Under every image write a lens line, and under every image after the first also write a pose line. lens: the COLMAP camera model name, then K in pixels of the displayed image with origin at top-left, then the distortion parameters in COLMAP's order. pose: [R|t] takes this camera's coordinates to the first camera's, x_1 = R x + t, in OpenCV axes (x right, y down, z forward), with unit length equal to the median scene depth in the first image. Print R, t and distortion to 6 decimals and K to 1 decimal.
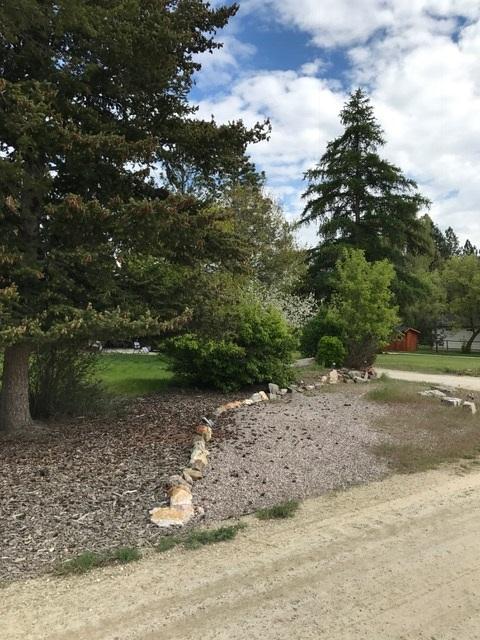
lens RADIAL K [[525.0, 0, 246.3], [0, 525.0, 319.6], [0, 0, 1]] dist [0.033066, -0.050039]
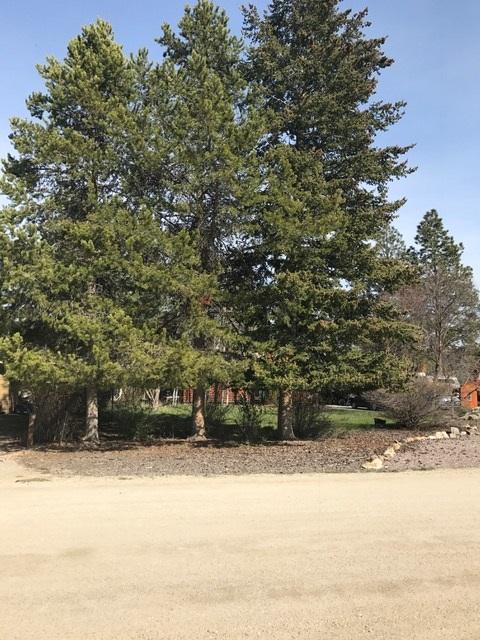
lens RADIAL K [[525.0, 0, 247.0], [0, 525.0, 316.1], [0, 0, 1]] dist [0.033066, -0.050039]
pose [[0.923907, -0.045386, -0.379917, 0.086383], [-0.000543, 0.992783, -0.119922, 0.002402], [0.382618, 0.111003, 0.917214, -0.467562]]
